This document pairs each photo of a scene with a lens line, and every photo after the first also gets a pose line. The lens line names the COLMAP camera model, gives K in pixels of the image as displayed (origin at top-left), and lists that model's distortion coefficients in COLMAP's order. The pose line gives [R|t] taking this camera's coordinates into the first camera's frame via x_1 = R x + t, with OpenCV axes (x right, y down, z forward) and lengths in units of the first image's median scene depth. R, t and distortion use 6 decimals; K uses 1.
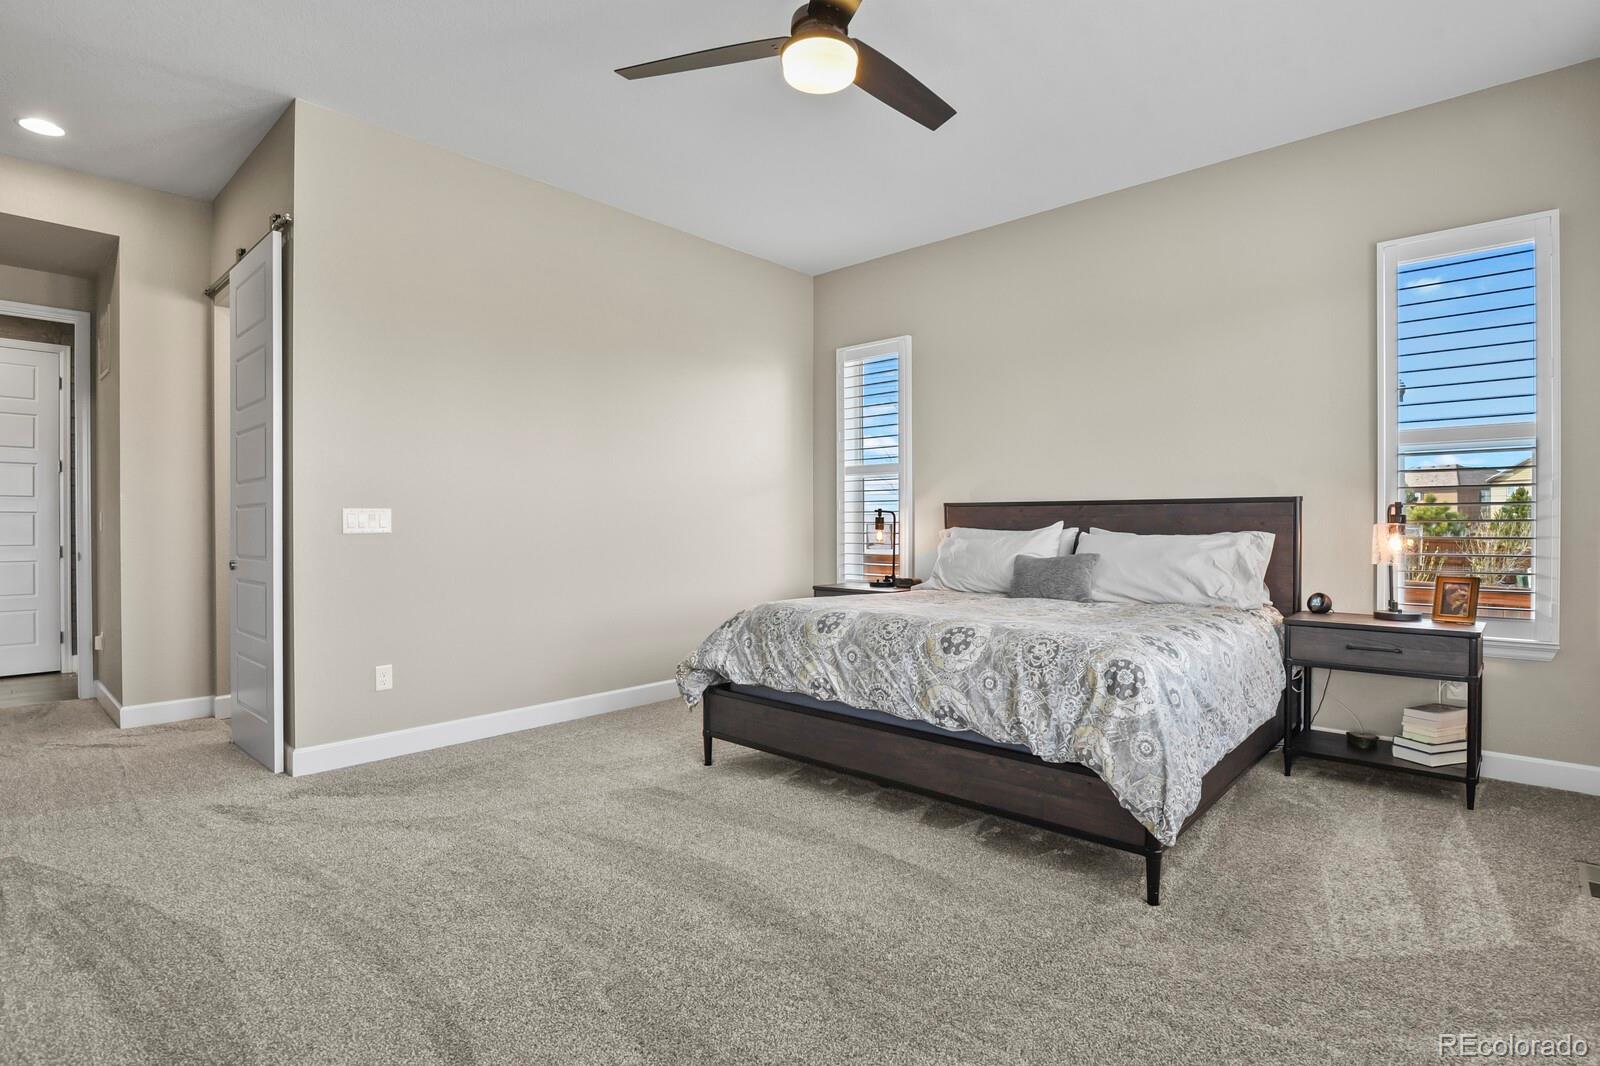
lens RADIAL K [[771.8, 0, 811.4], [0, 771.8, 529.4], [0, 0, 1]] dist [-0.008029, -0.009485]
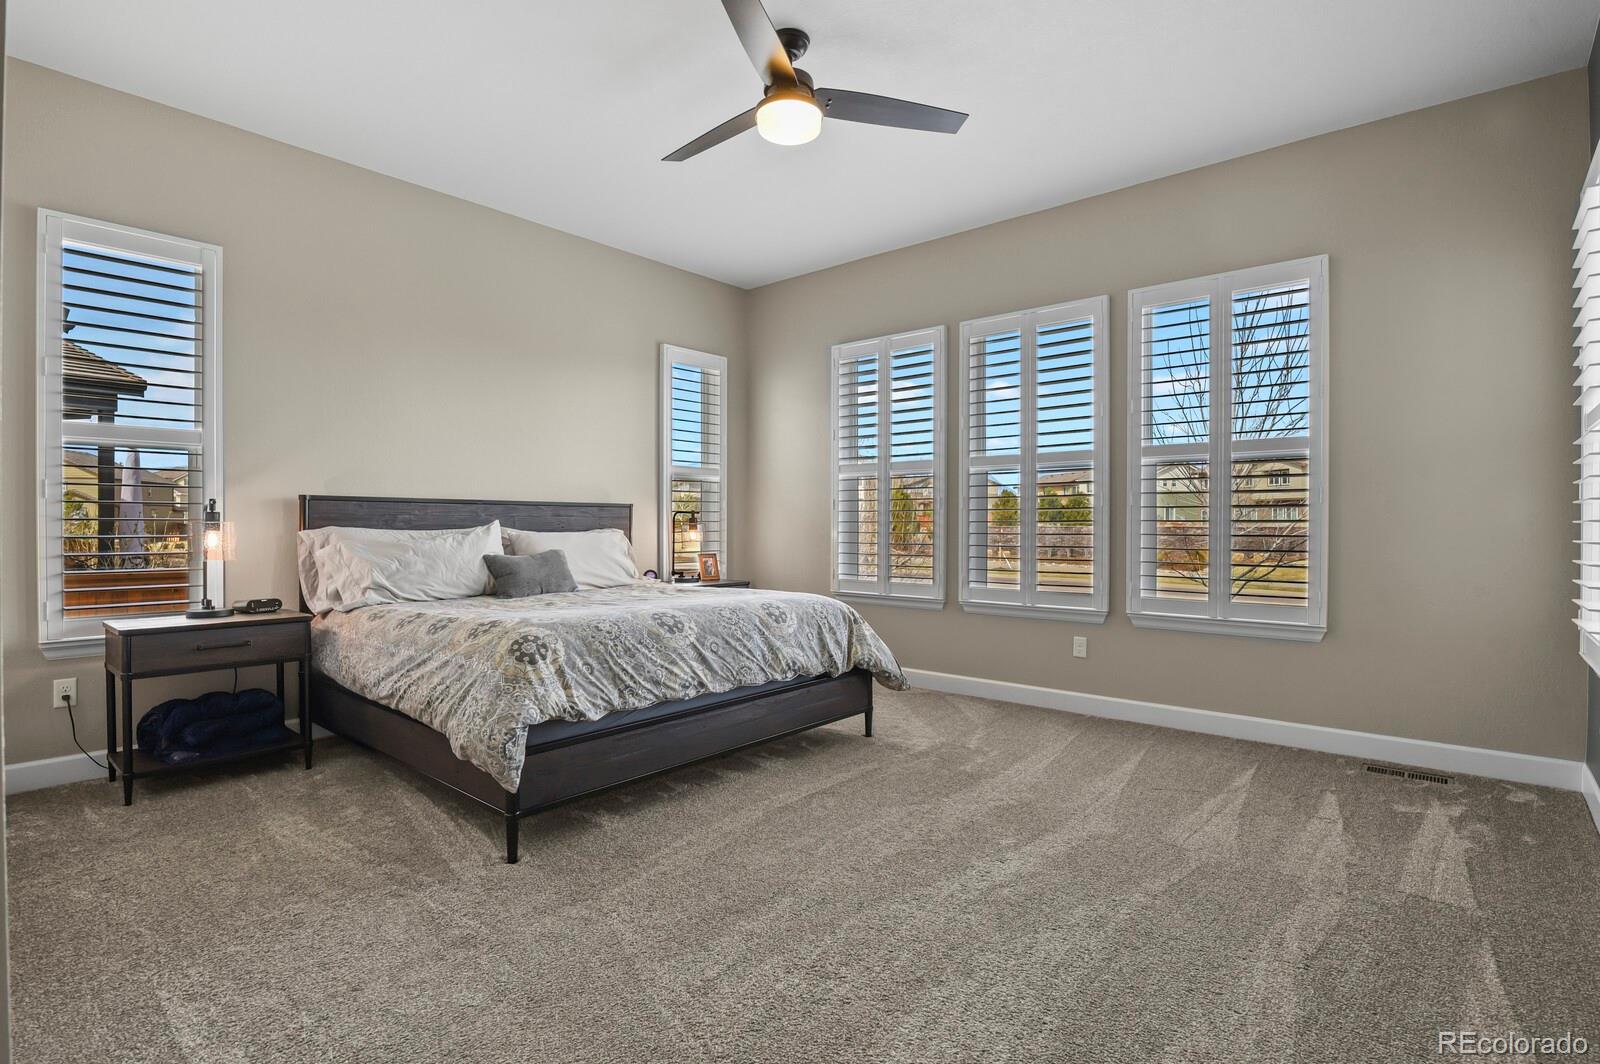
lens RADIAL K [[779.9, 0, 809.0], [0, 779.9, 525.9], [0, 0, 1]] dist [-0.007463, -0.007315]
pose [[-0.022555, -0.002162, 0.999743, -0.992802], [0.004797, 0.999986, 0.002271, -0.004815], [-0.999734, 0.004847, -0.022545, 0.859061]]
